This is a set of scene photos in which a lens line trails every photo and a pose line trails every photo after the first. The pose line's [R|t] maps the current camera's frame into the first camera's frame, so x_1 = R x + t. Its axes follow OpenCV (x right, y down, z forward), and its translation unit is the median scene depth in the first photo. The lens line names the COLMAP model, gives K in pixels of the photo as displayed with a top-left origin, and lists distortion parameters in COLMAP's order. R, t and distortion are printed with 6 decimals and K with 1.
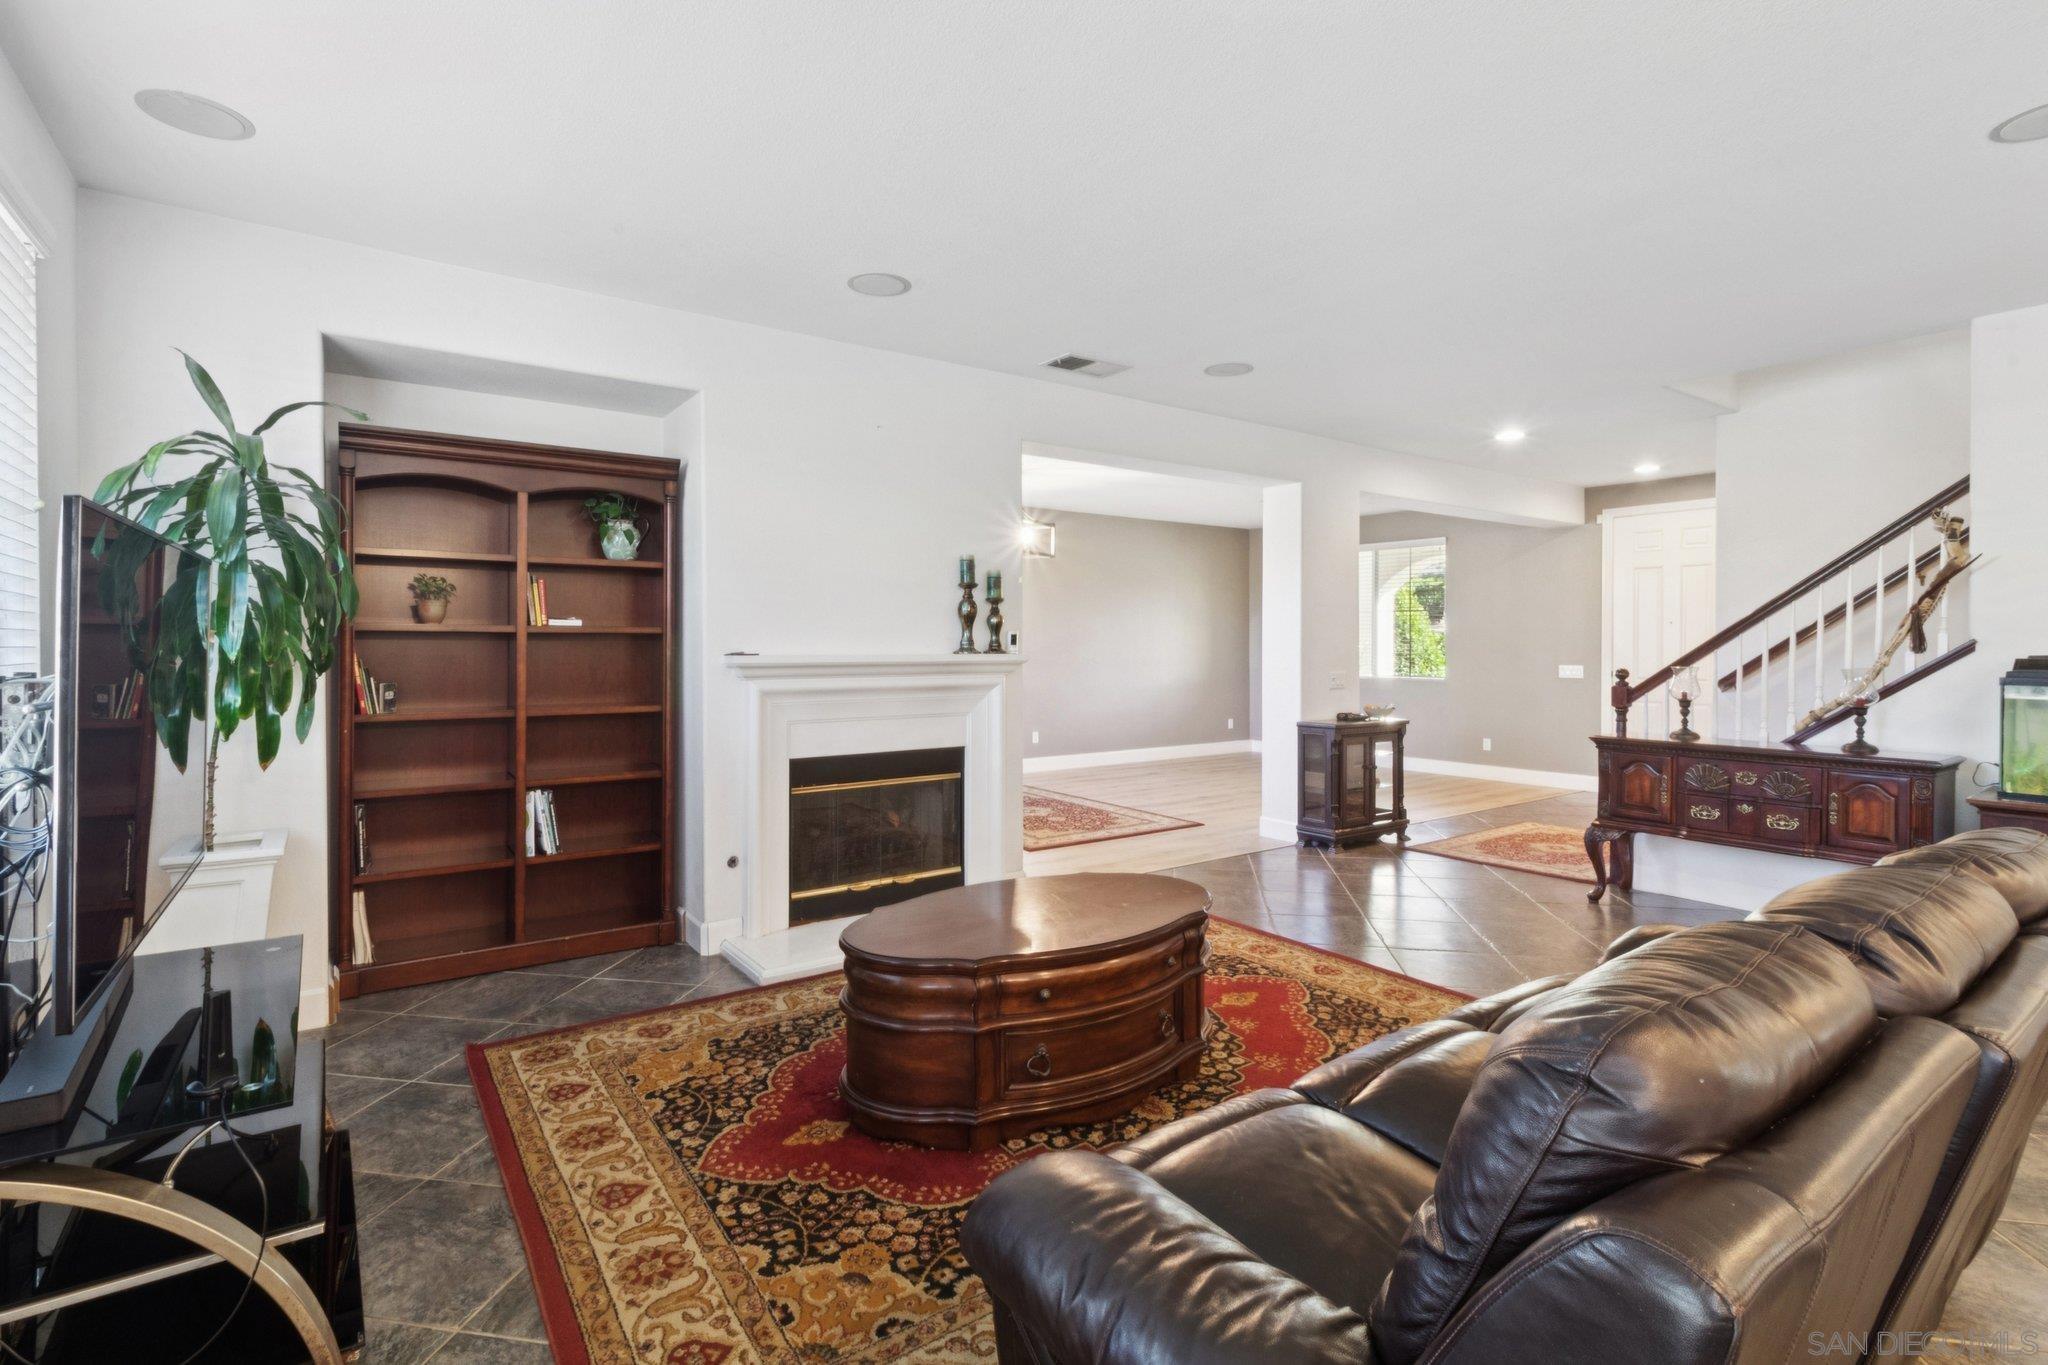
lens RADIAL K [[969.9, 0, 993.0], [0, 969.9, 647.8], [0, 0, 1]] dist [-0.003094, -0.000161]
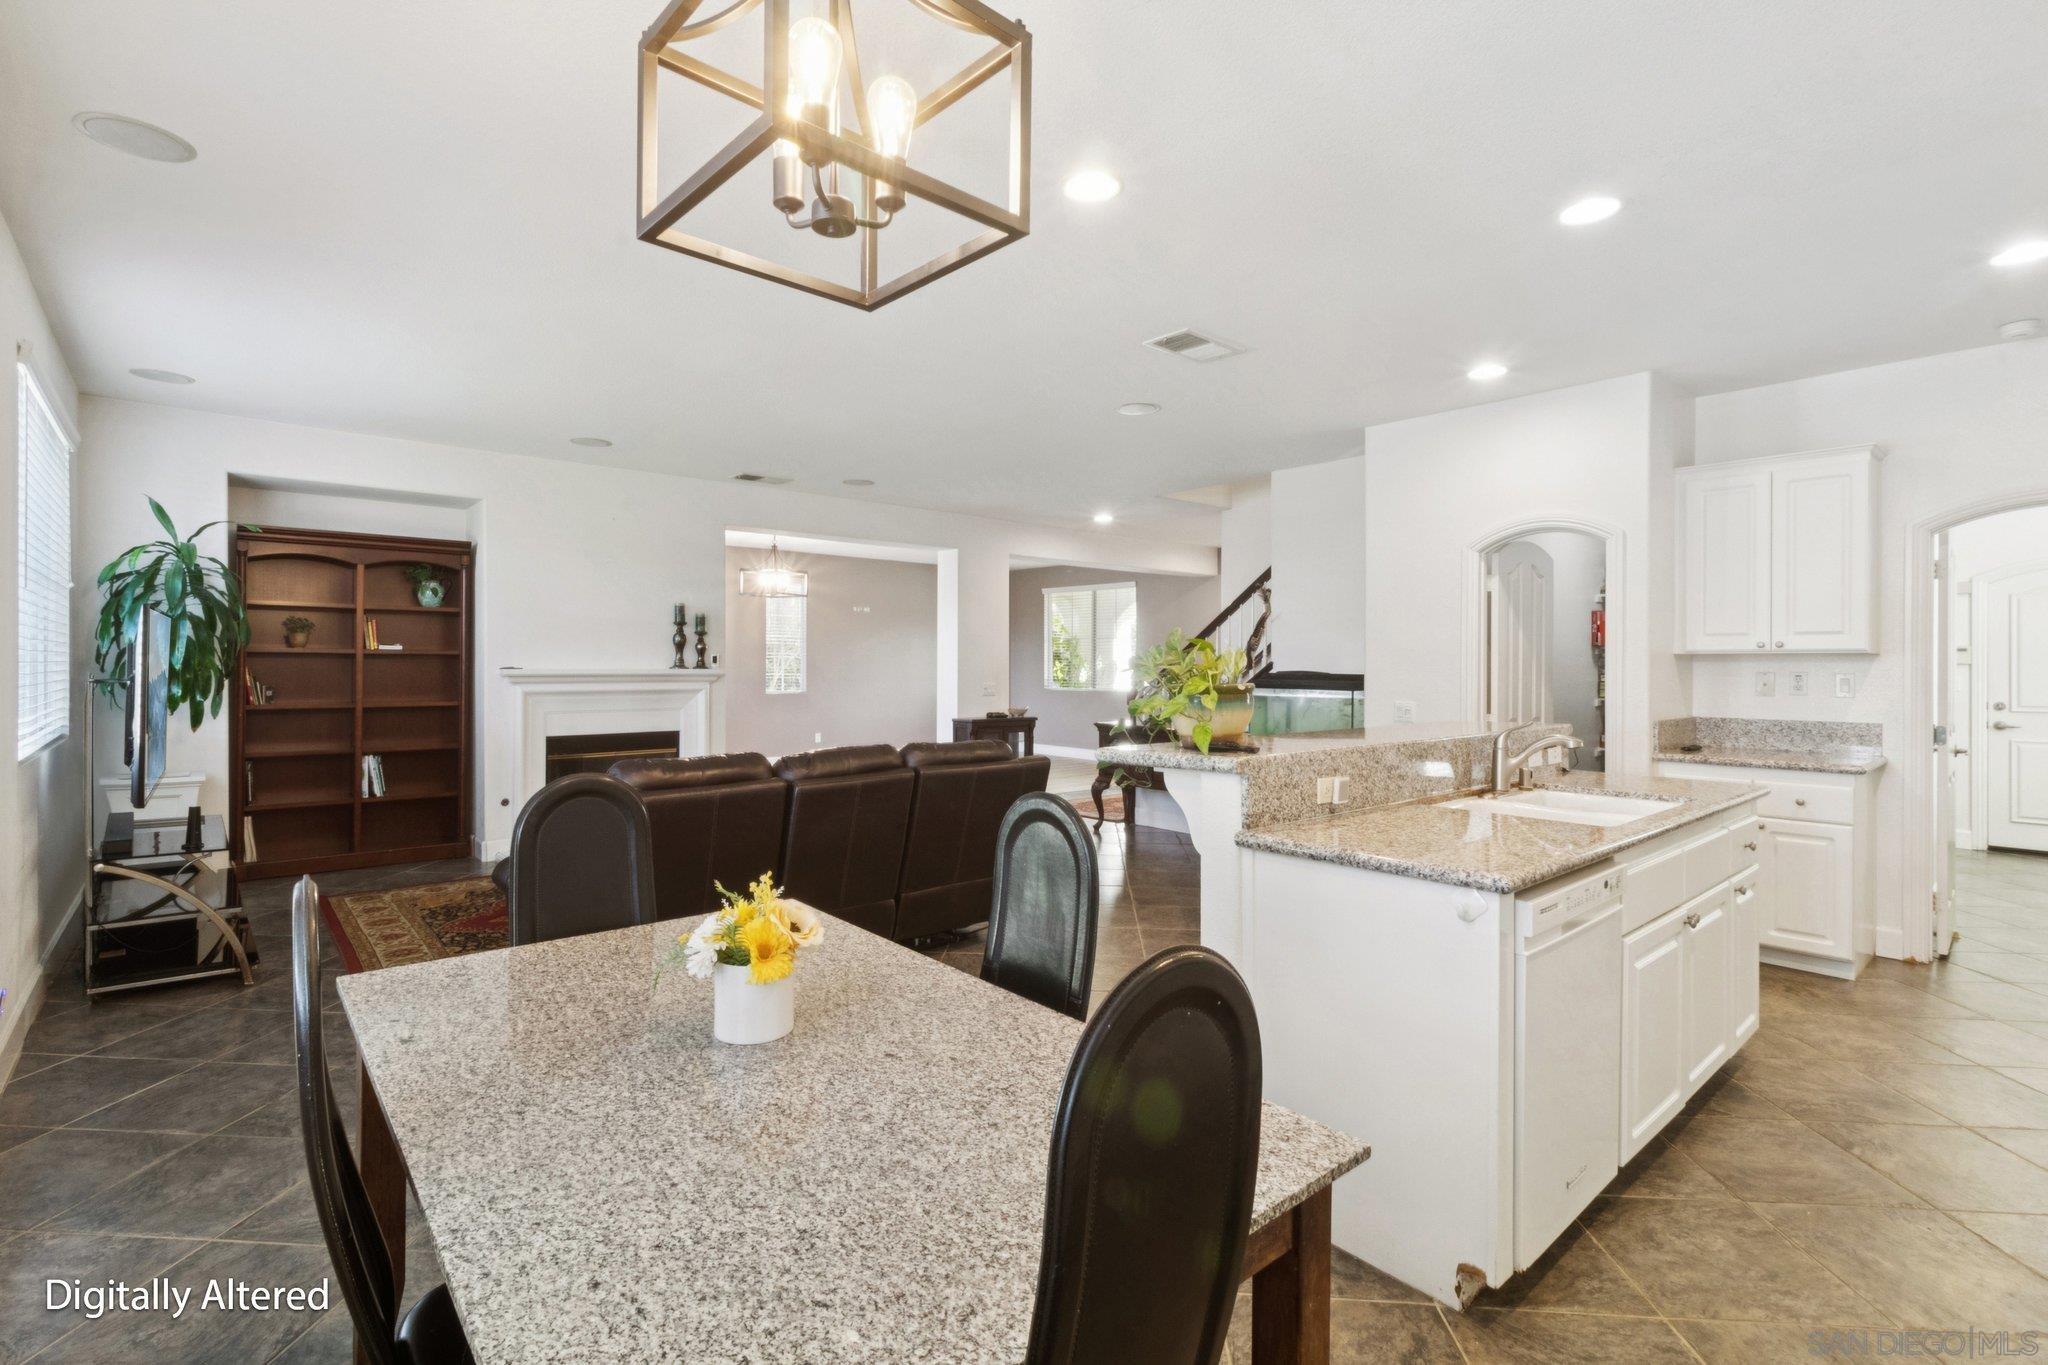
lens RADIAL K [[976.4, 0, 1009.4], [0, 976.4, 663.0], [0, 0, 1]] dist [-0.000670, 0.000058]
pose [[0.995145, 0.003215, 0.098370, 0.401573], [-0.002700, 0.999982, -0.005365, 0.004525], [-0.098385, 0.005073, 0.995135, -0.669530]]
